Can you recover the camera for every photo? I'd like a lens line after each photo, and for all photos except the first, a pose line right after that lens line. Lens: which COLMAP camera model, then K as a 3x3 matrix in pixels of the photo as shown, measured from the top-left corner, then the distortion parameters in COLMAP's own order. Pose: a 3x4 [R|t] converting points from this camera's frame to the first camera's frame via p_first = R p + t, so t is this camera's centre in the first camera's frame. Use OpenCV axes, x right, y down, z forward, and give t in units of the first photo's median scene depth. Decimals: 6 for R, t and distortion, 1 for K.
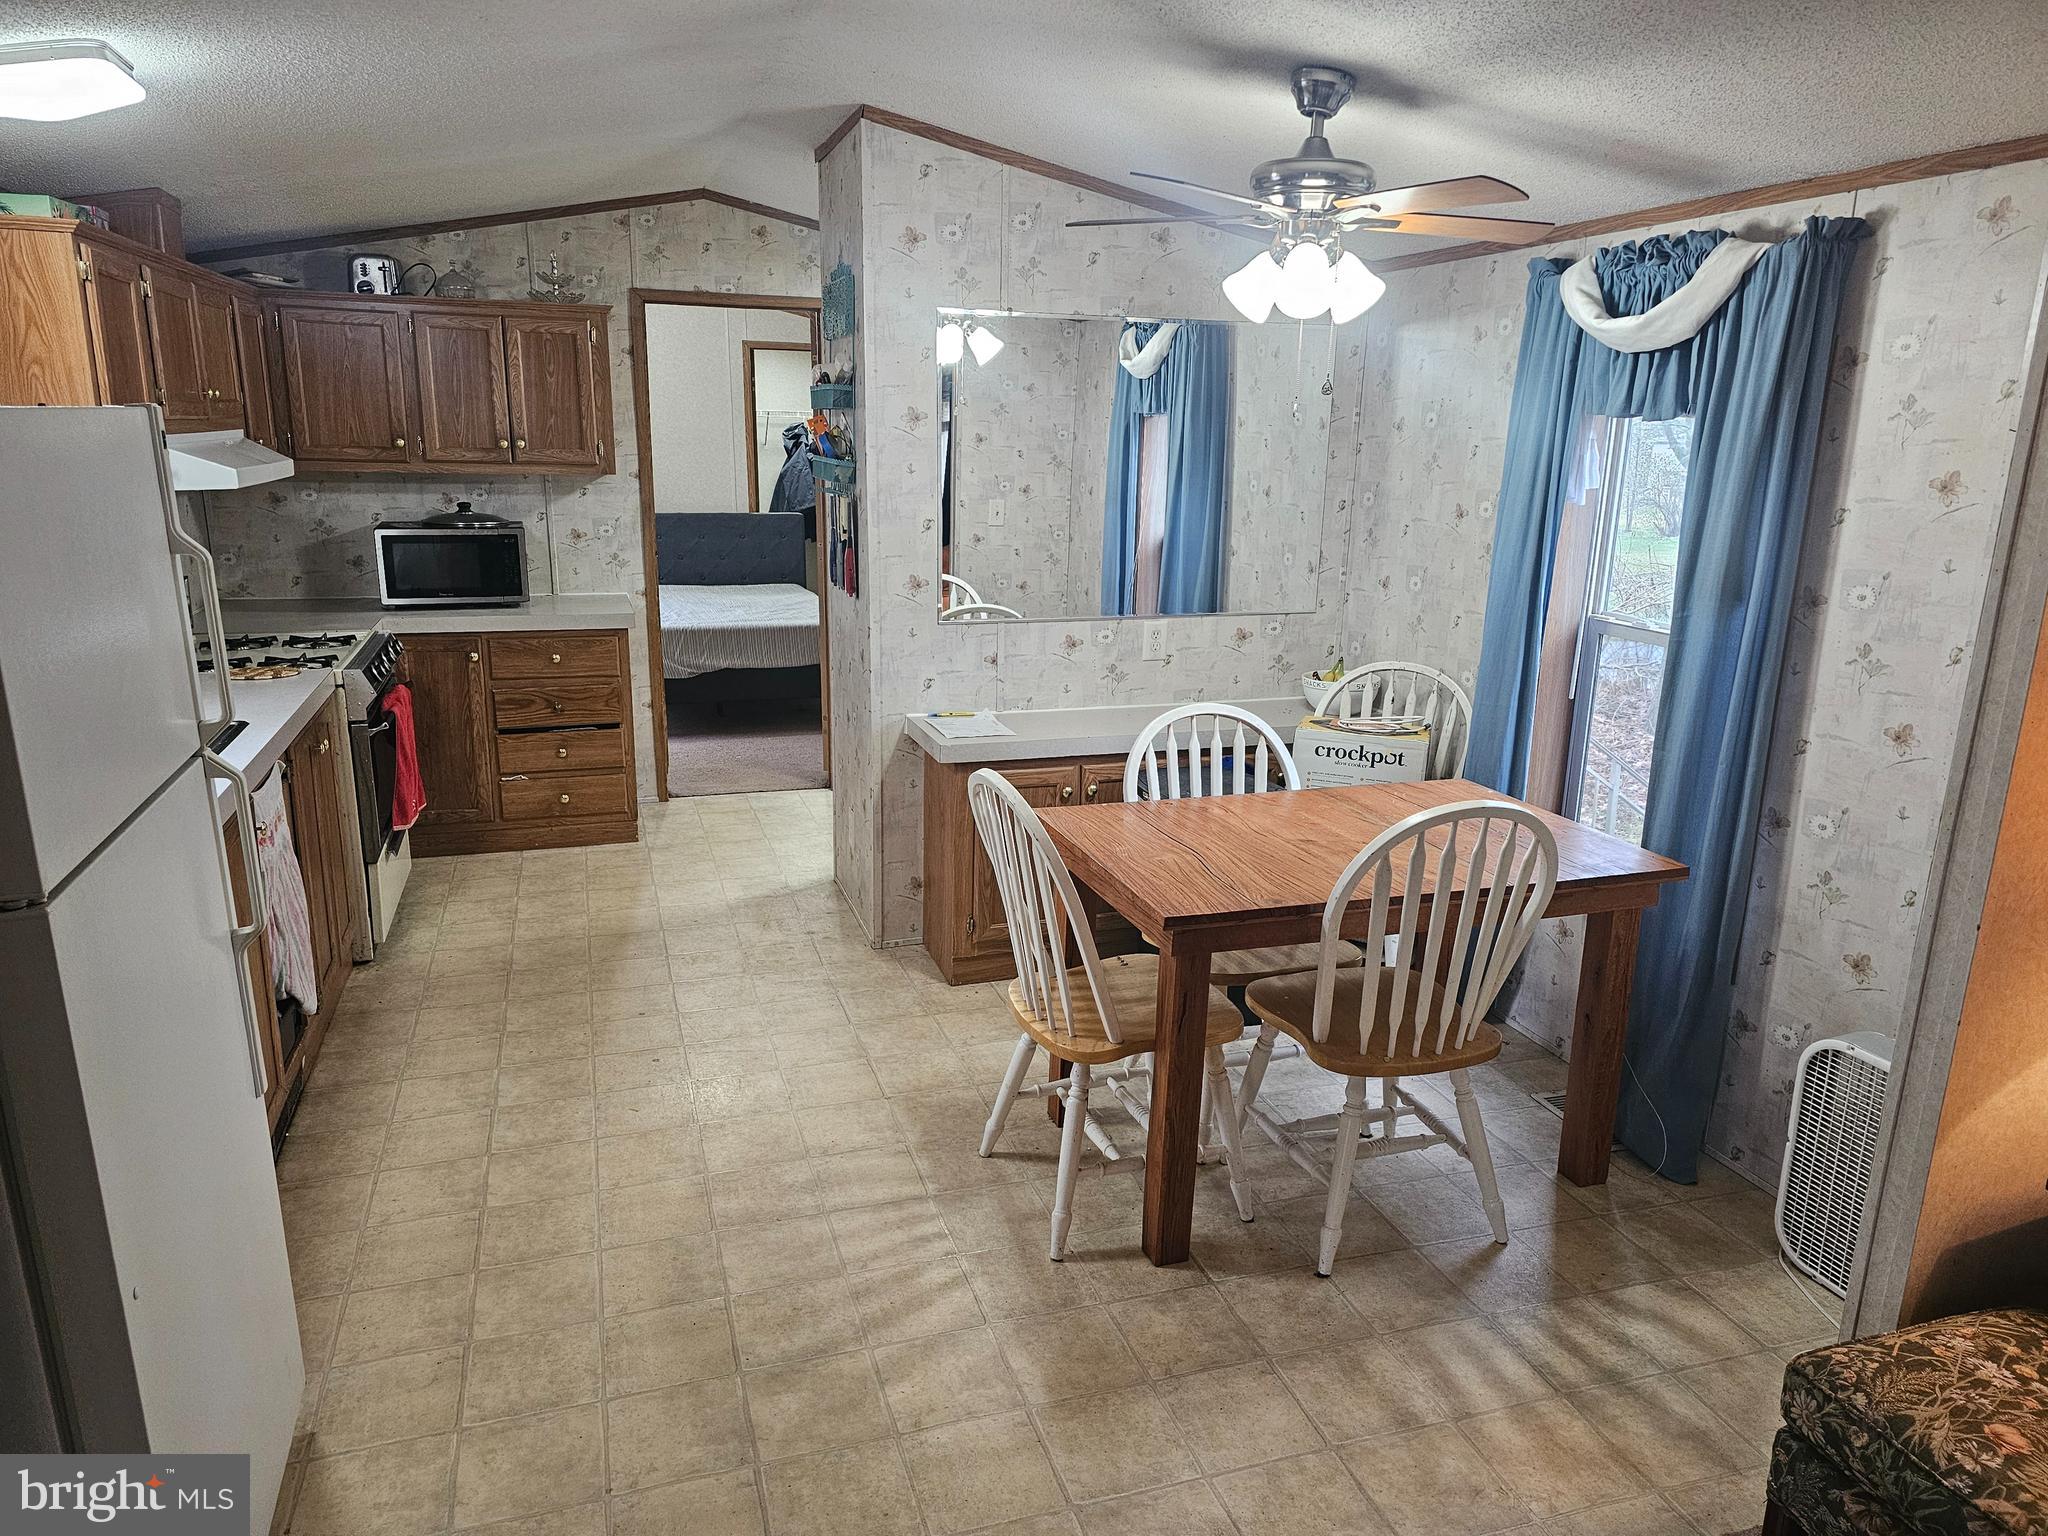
lens RADIAL K [[1357.3, 0, 1028.2], [0, 1357.3, 772.4], [0, 0, 1]] dist [0.031907, -0.008998]
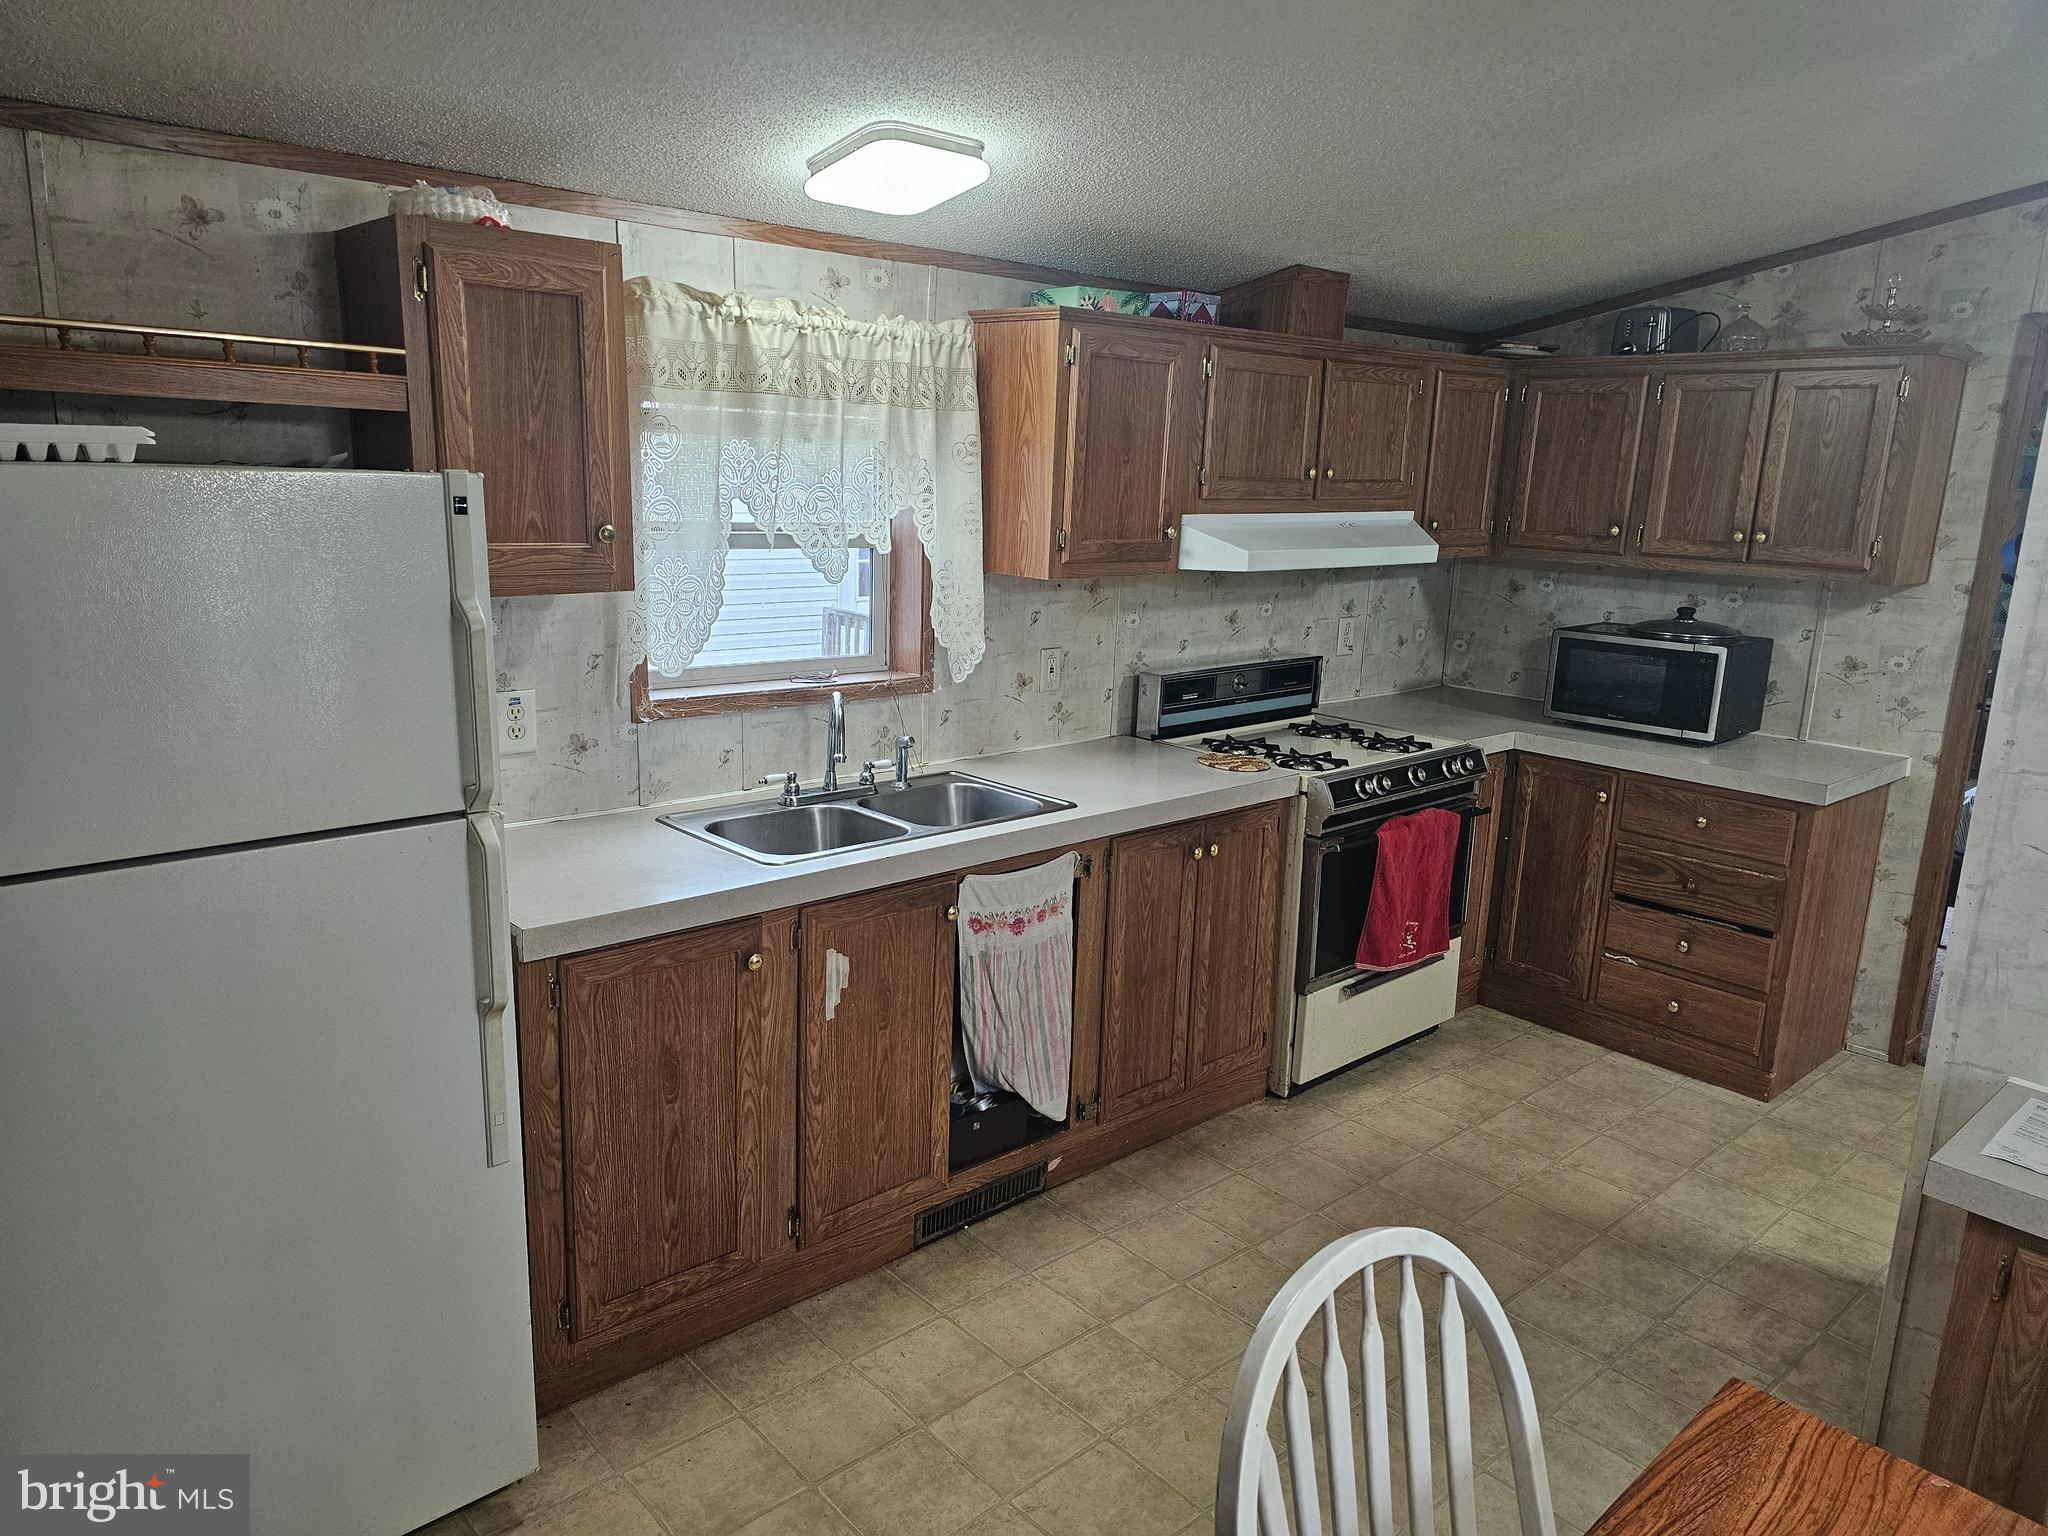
lens RADIAL K [[1357.3, 0, 1019.9], [0, 1357.3, 764.7], [0, 0, 1]] dist [0.031907, -0.008998]
pose [[0.395902, 0.191865, -0.898025, 0.164997], [-0.247924, 0.963946, 0.096649, -0.091786], [0.884192, 0.184378, 0.429196, 0.339296]]
